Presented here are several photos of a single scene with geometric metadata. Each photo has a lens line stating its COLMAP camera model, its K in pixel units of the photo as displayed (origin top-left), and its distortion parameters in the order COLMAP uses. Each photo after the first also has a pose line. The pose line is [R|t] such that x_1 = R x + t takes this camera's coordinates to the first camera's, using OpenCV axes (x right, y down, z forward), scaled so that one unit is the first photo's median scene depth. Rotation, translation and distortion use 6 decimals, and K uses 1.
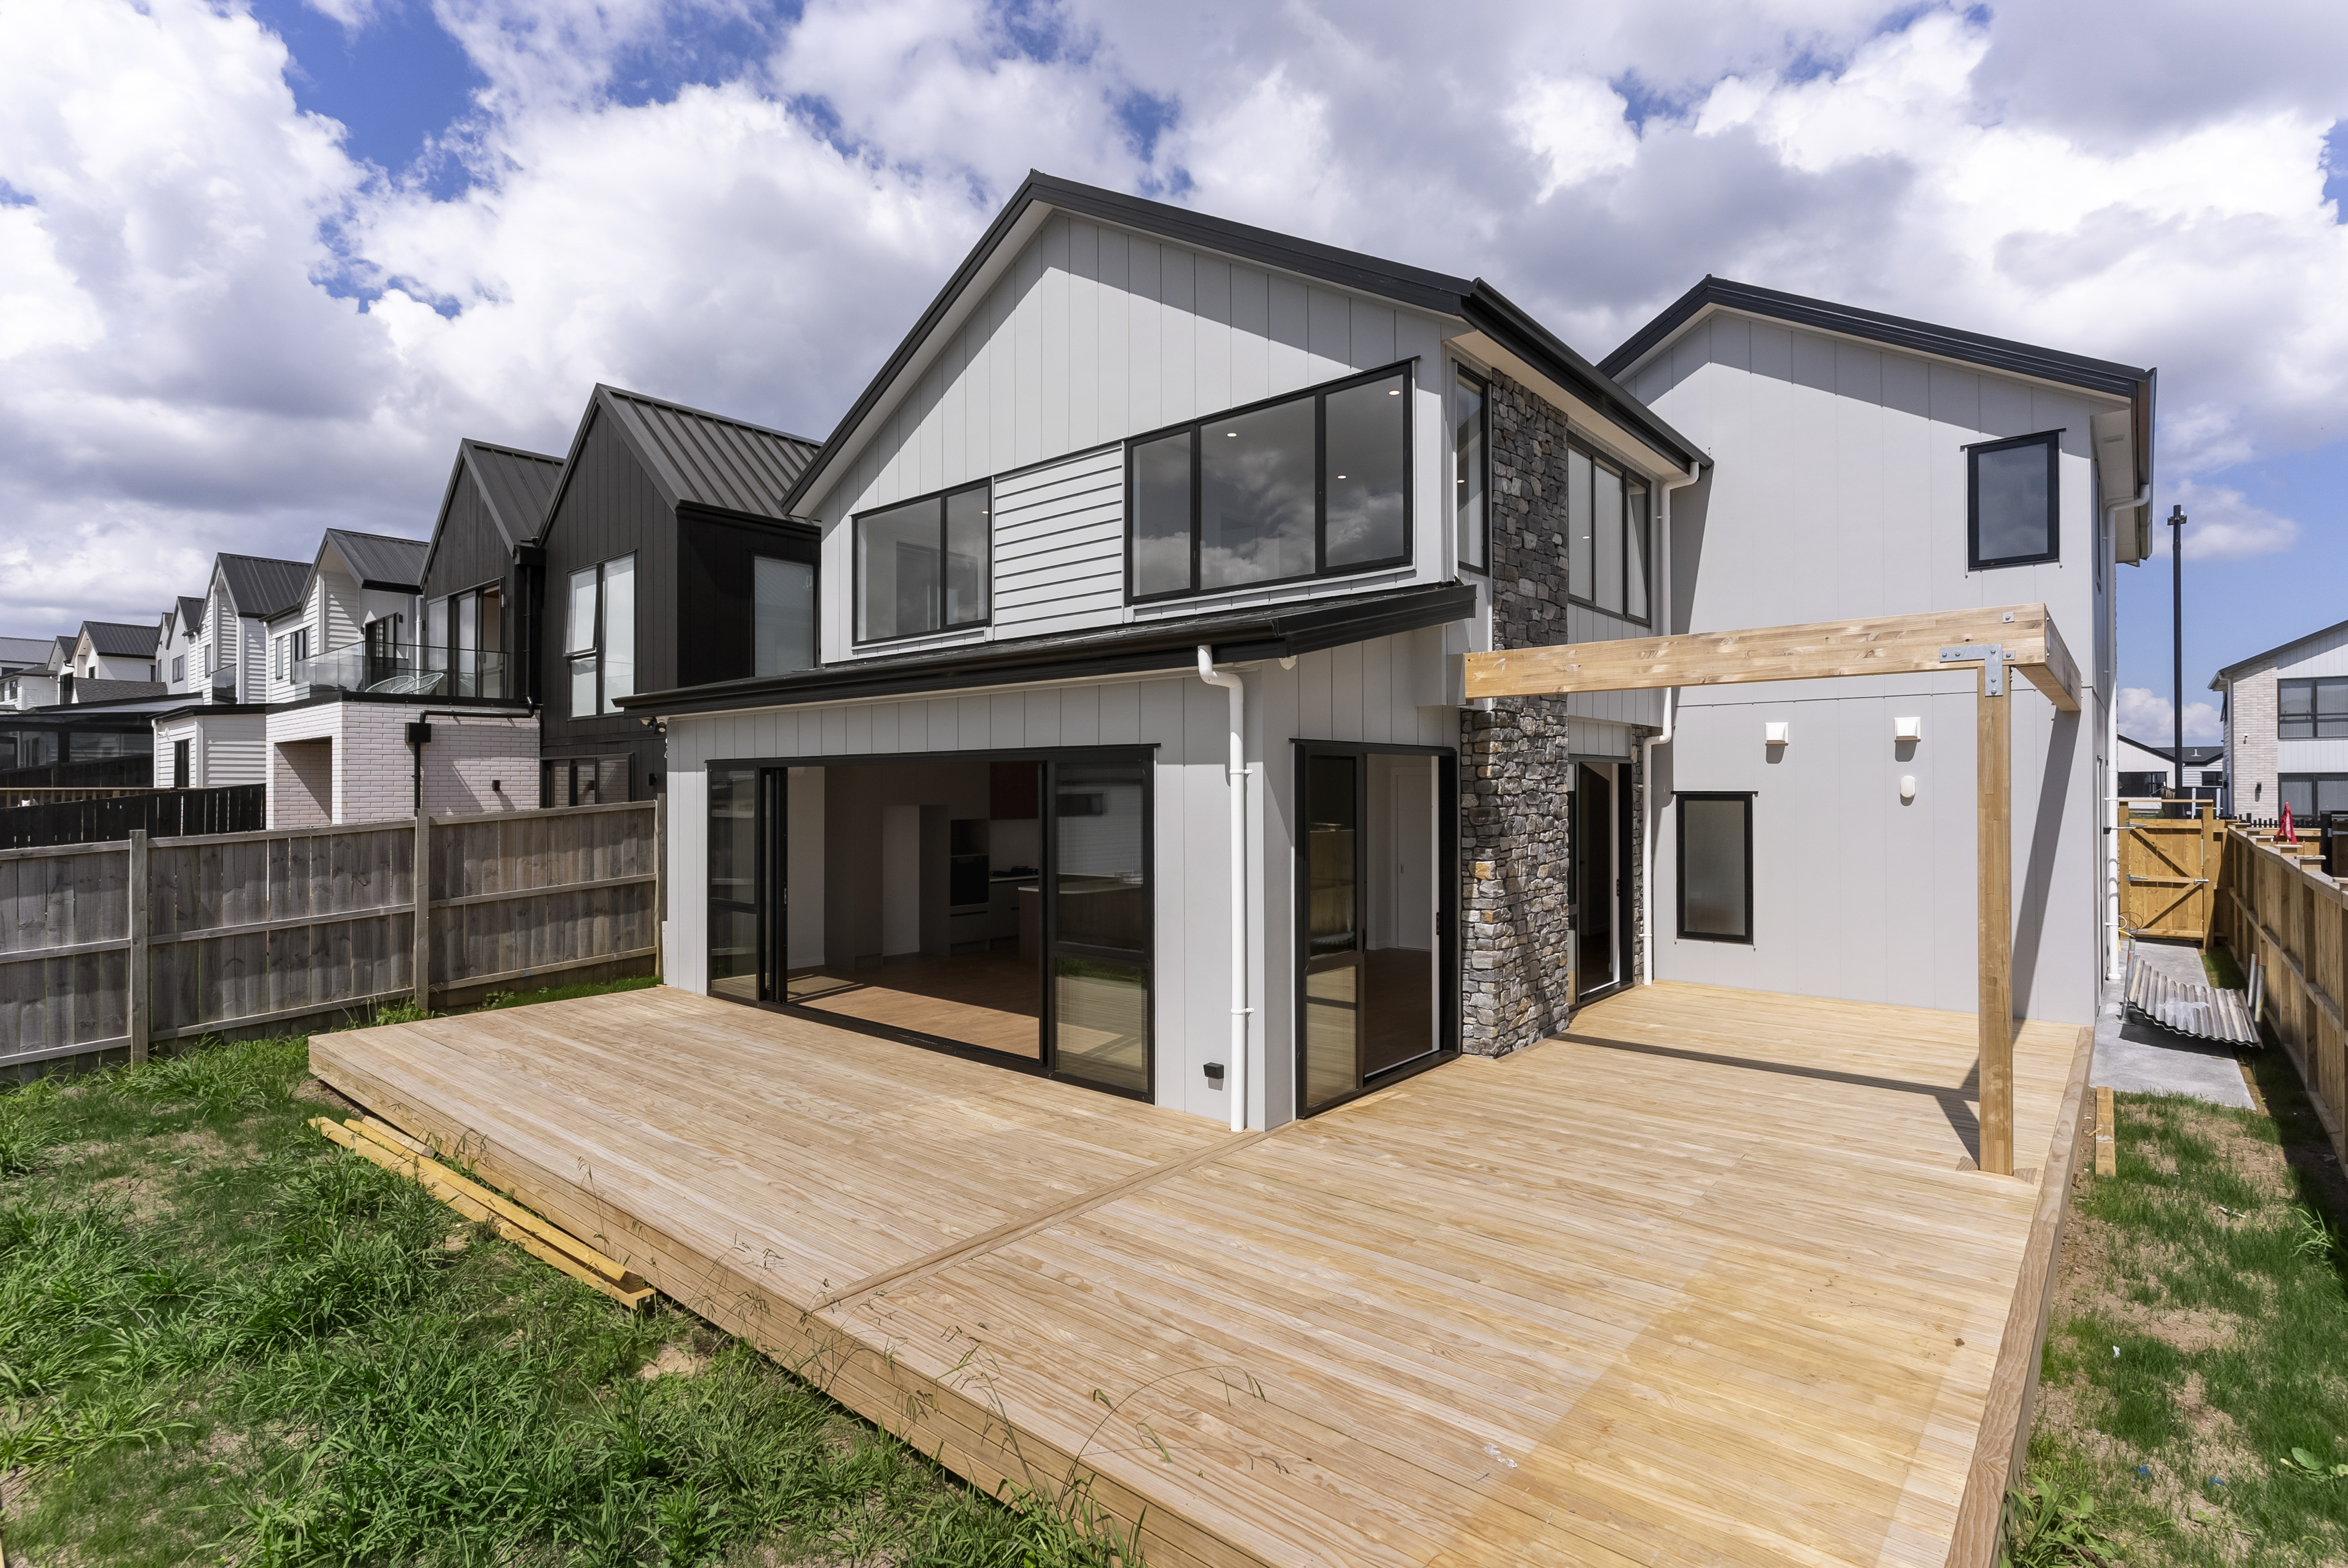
lens RADIAL K [[1125.0, 0, 1174.0], [0, 1125.0, 784.0], [0, 0, 1]] dist [0.001593, -0.000018]
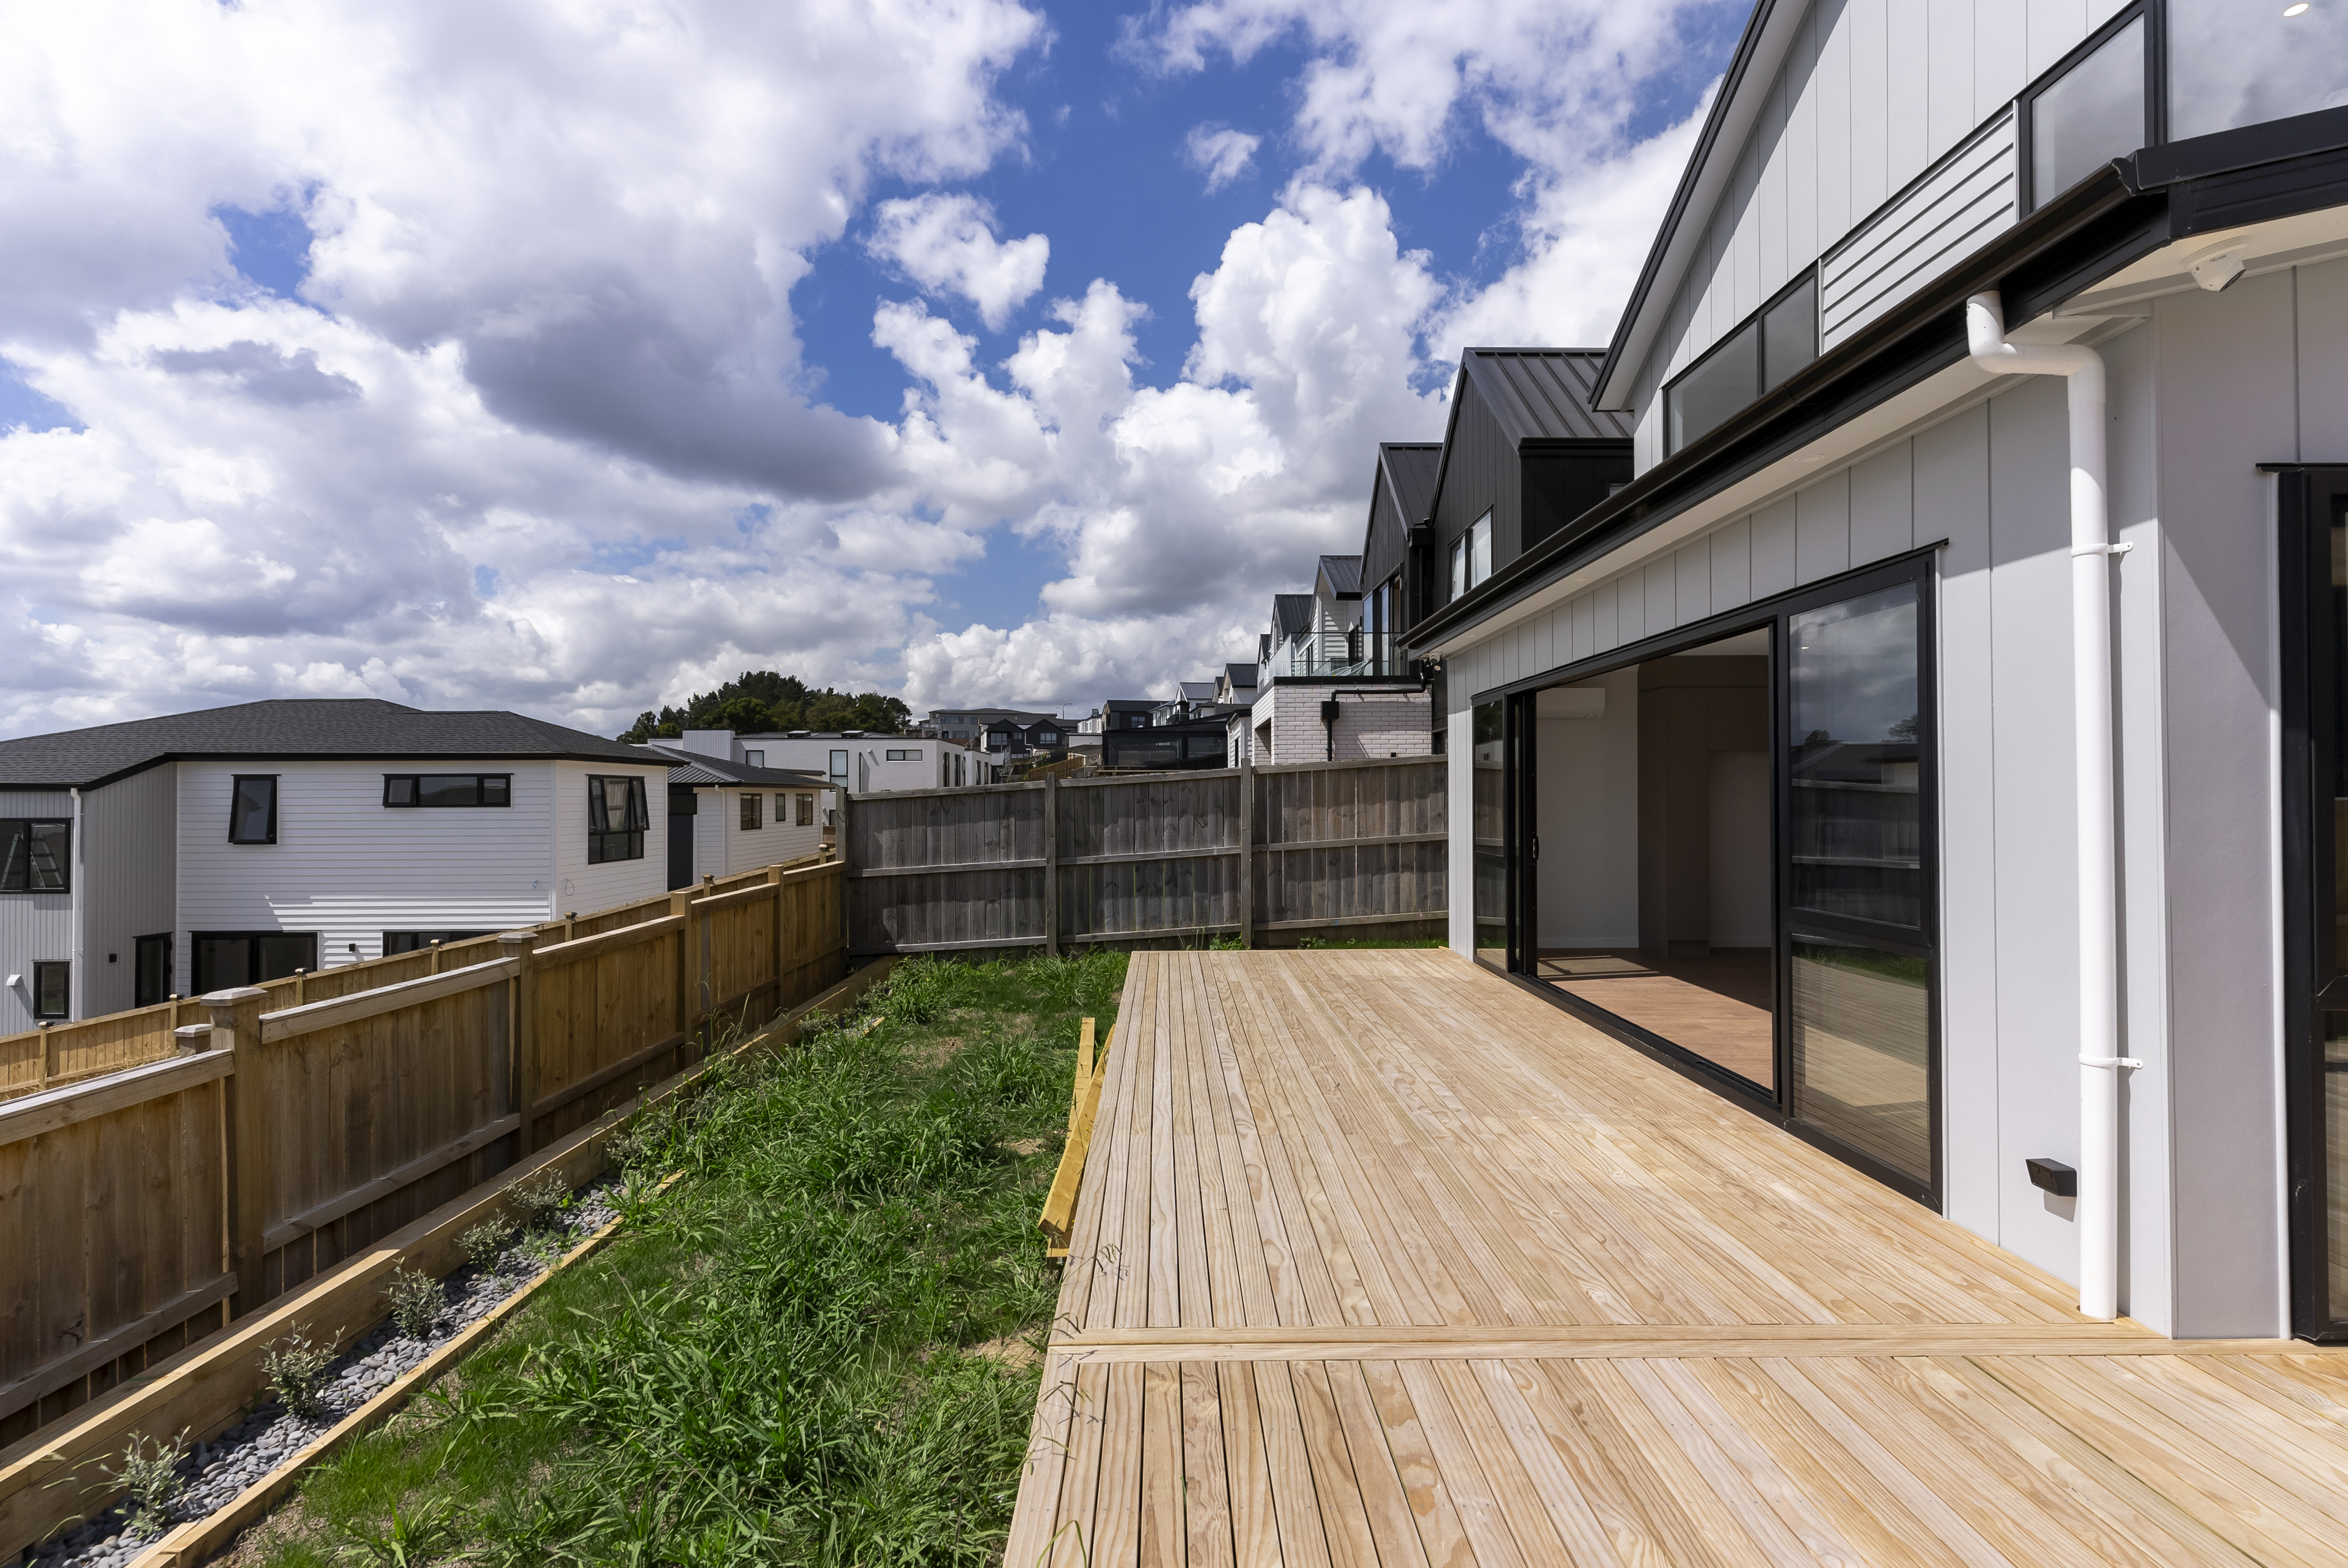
lens RADIAL K [[1125.0, 0, 1174.0], [0, 1125.0, 784.0], [0, 0, 1]] dist [0.001593, -0.000018]
pose [[0.662137, -0.005819, -0.749360, 0.099244], [0.002204, 0.999981, -0.005818, 0.056819], [0.749379, 0.002200, 0.662137, 0.255968]]
